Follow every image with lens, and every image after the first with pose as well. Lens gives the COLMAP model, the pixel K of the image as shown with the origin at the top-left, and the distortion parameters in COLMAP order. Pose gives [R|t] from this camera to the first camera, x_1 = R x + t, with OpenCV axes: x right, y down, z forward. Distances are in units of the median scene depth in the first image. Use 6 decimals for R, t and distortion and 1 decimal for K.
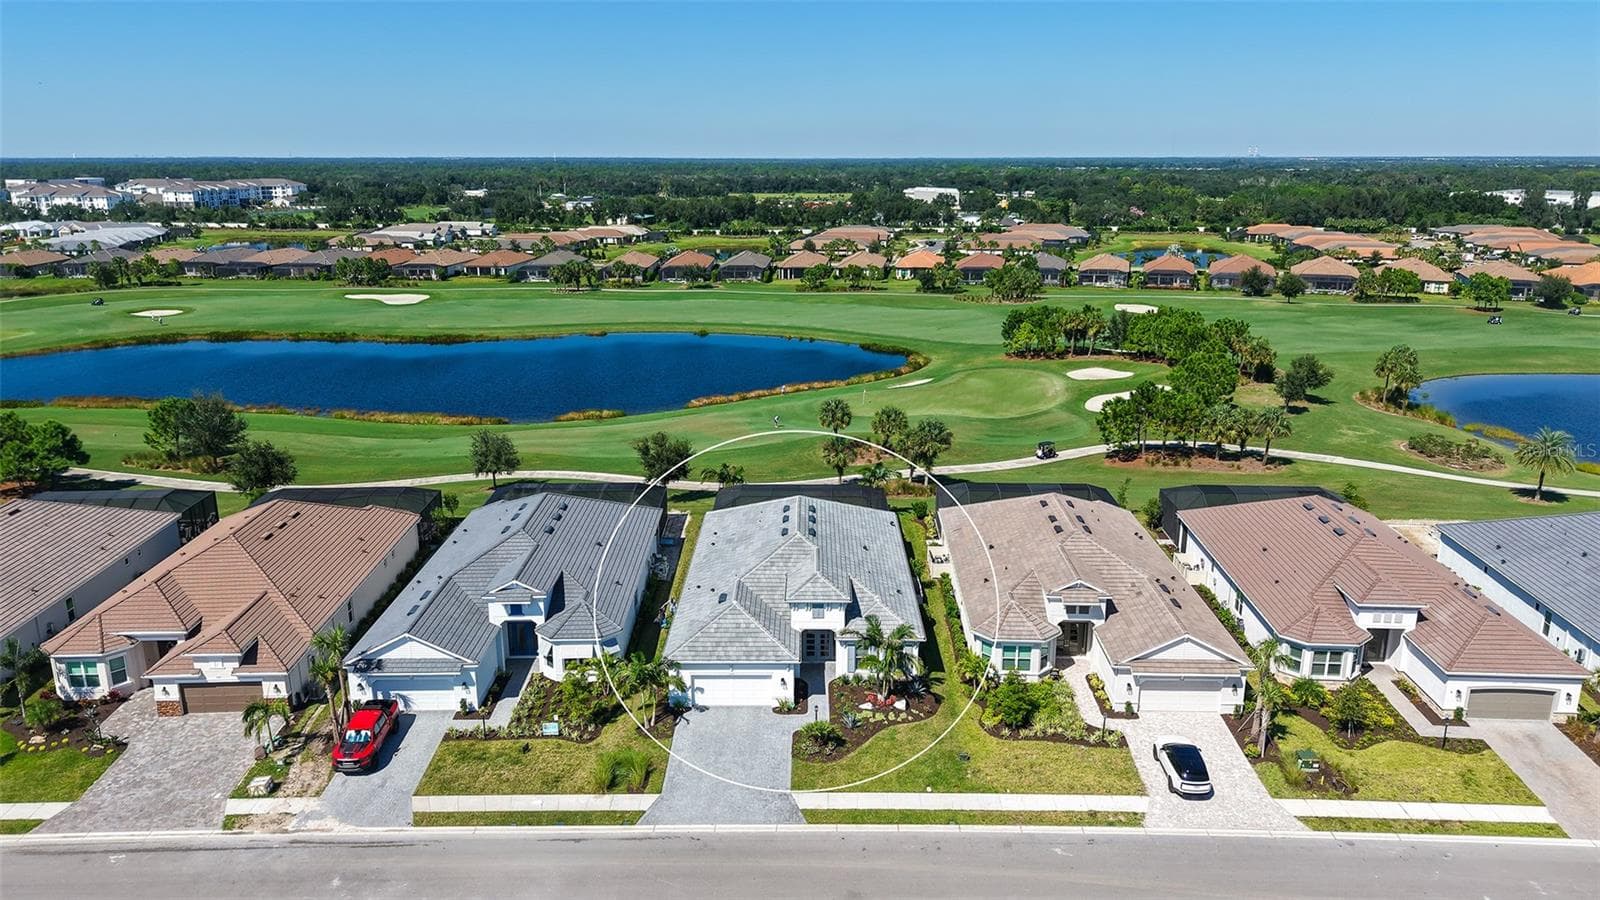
lens RADIAL K [[1088.9, 0, 800.0], [0, 1088.9, 450.0], [0, 0, 1]] dist [-0.039503, 0.001363]
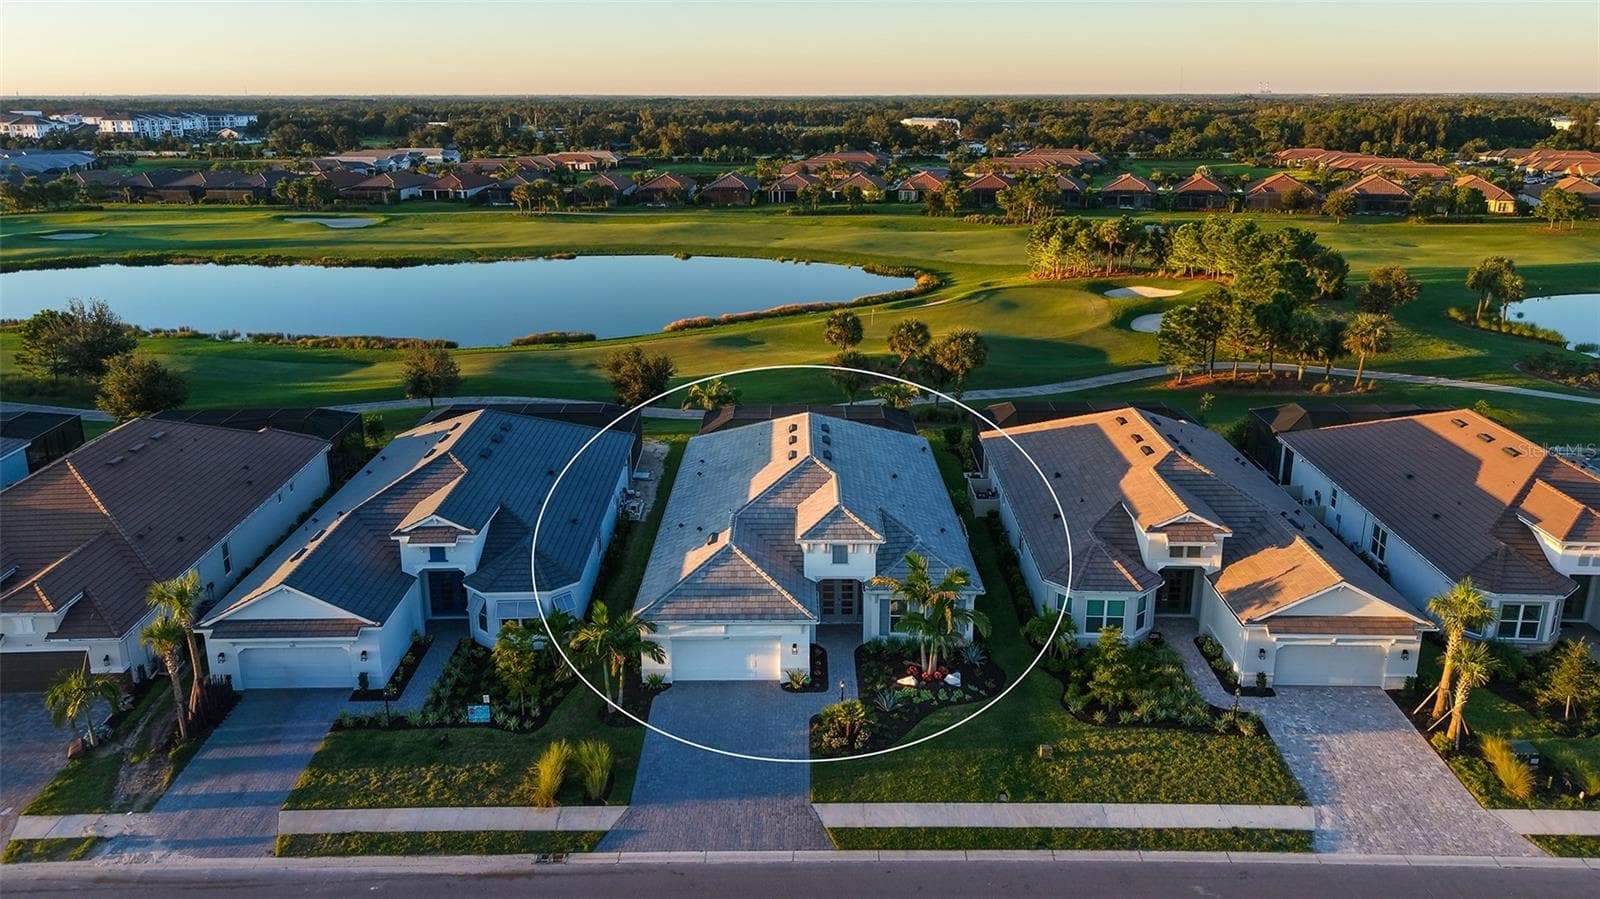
lens RADIAL K [[1088.9, 0, 800.0], [0, 1088.9, 449.5], [0, 0, 1]] dist [-0.039503, 0.001363]
pose [[0.999864, -0.000756, 0.016458, -0.024426], [0.000214, 0.999458, 0.032904, 0.052321], [-0.016474, -0.032896, 0.999323, 0.260746]]
